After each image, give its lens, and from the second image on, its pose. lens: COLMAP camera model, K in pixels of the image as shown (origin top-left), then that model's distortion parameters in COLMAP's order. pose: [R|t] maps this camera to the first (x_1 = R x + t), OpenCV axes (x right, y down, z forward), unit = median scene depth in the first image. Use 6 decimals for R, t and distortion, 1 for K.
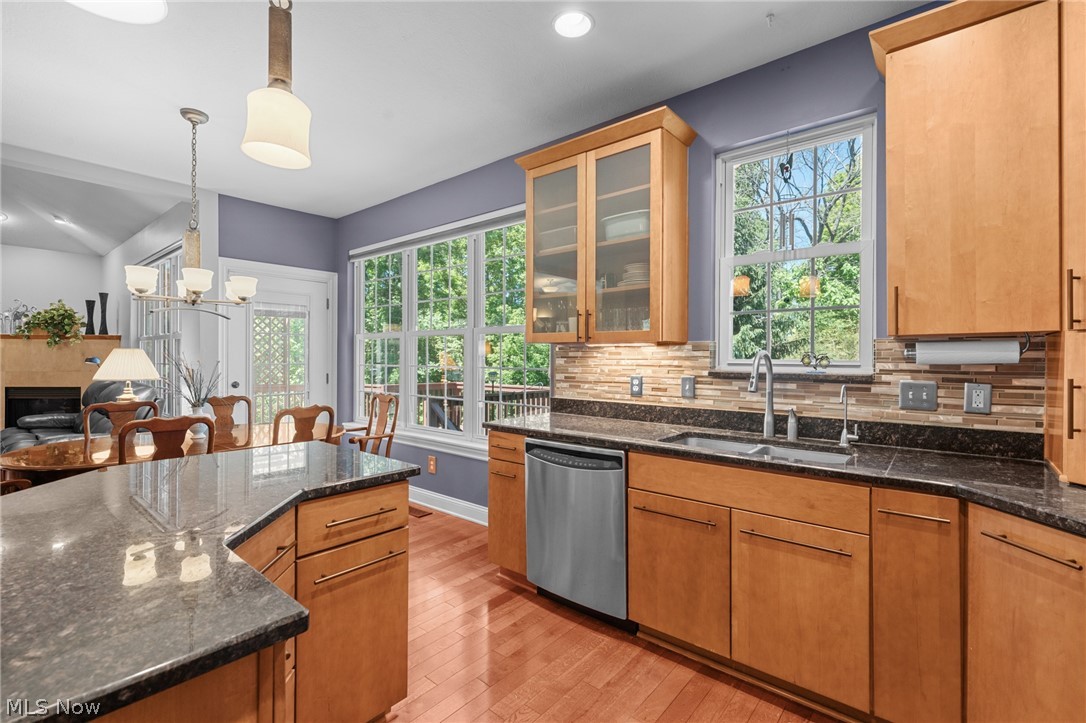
lens RADIAL K [[483.3, 0, 546.1], [0, 483.3, 357.8], [0, 0, 1]] dist [0.000491, -0.000028]
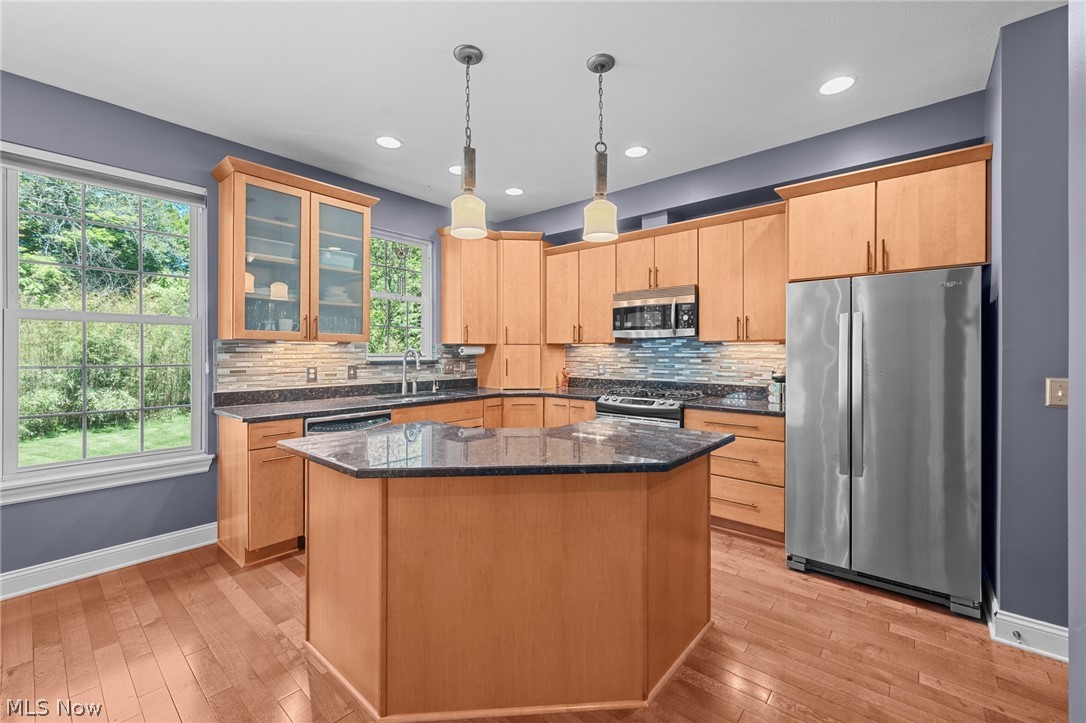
lens RADIAL K [[438.3, 0, 545.6], [0, 438.3, 352.2], [0, 0, 1]] dist [-0.000710, -0.000310]
pose [[0.007043, -0.001221, 0.999974, -1.248839], [0.001988, 0.999997, 0.001207, -0.001947], [-0.999973, 0.001979, 0.007046, 0.431703]]
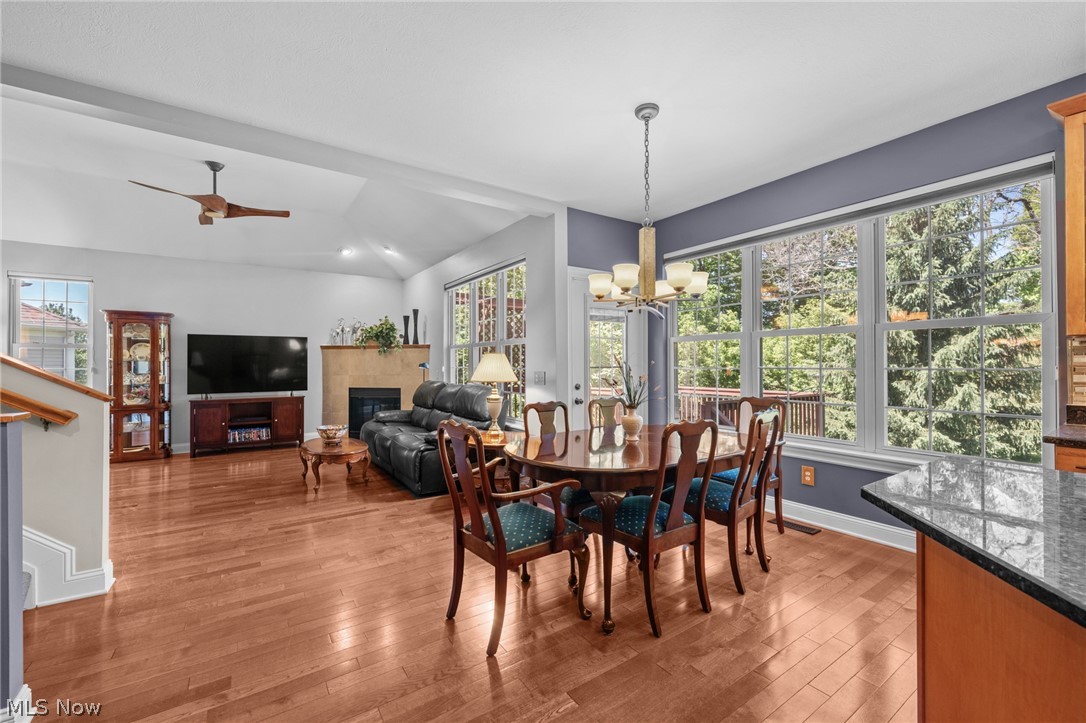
lens RADIAL K [[443.4, 0, 546.2], [0, 443.4, 359.8], [0, 0, 1]] dist [-0.001491, 0.000192]
pose [[0.963122, -0.010234, -0.268870, -0.858869], [0.007278, 0.999902, -0.011989, 0.015414], [0.268966, 0.009590, 0.963102, 0.103351]]
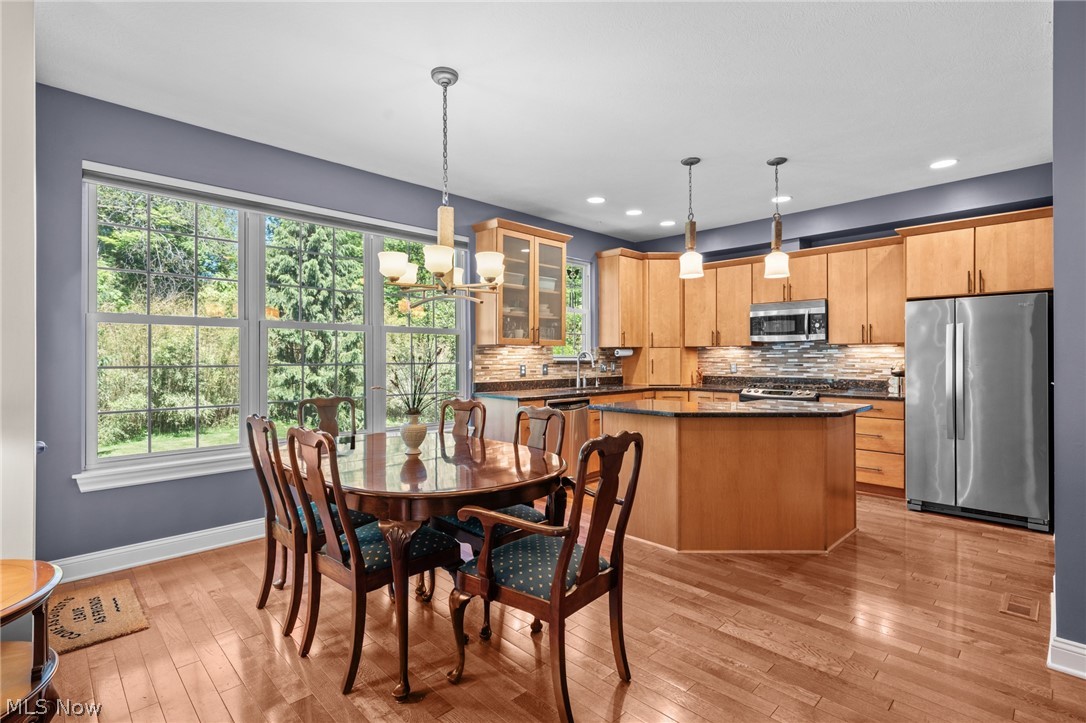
lens RADIAL K [[512.5, 0, 548.0], [0, 512.5, 355.7], [0, 0, 1]] dist [0.002127, 0.001071]
pose [[0.091927, 0.001293, 0.995765, -2.038745], [0.005060, 0.999986, -0.001766, 0.010638], [-0.995753, 0.005201, 0.091919, 0.912006]]
